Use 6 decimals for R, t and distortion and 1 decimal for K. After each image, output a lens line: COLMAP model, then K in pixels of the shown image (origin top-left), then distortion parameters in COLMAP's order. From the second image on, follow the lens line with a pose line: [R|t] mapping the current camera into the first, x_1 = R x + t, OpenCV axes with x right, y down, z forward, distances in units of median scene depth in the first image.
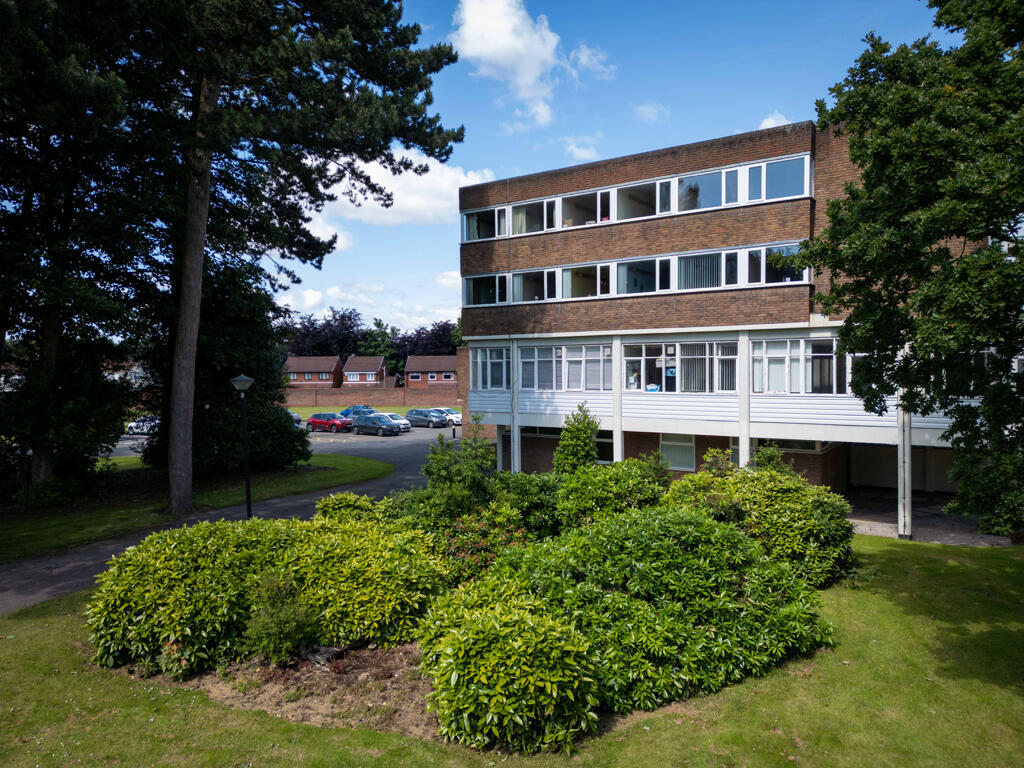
lens RADIAL K [[720.1, 0, 512.0], [0, 720.1, 384.0], [0, 0, 1]] dist [0.120207, -0.133825]
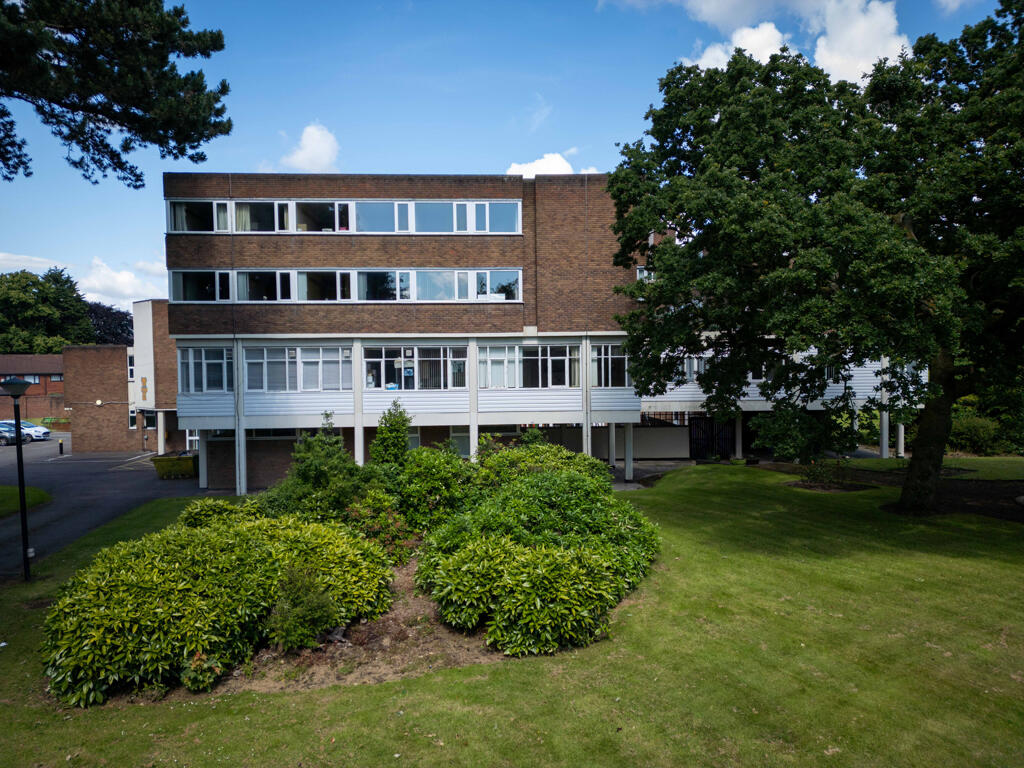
lens RADIAL K [[720.1, 0, 512.0], [0, 720.1, 384.0], [0, 0, 1]] dist [0.120207, -0.133825]
pose [[0.810489, -0.023416, 0.585286, -0.300499], [0.017203, 0.999721, 0.016174, -0.012787], [-0.585501, -0.003040, 0.810666, -0.010548]]
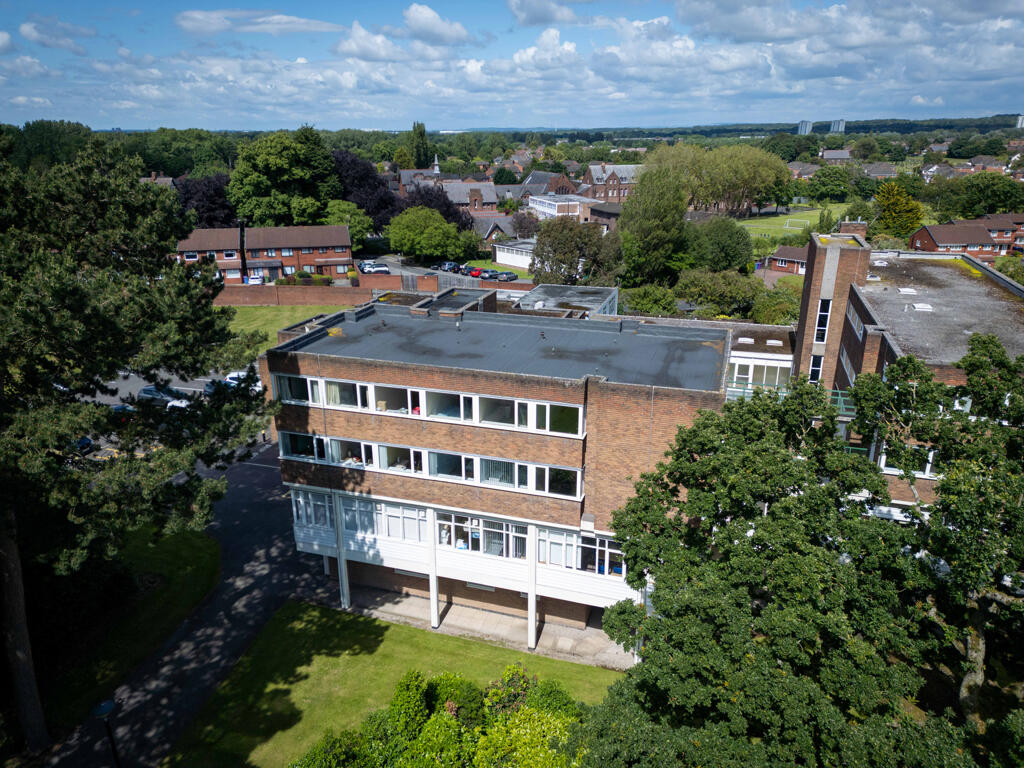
lens RADIAL K [[720.1, 0, 512.0], [0, 720.1, 384.0], [0, 0, 1]] dist [0.120207, -0.133825]
pose [[0.960221, -0.088161, 0.264959, -0.019606], [0.000347, 0.949230, 0.314584, -0.617077], [-0.279241, -0.301978, 0.911501, -0.041574]]
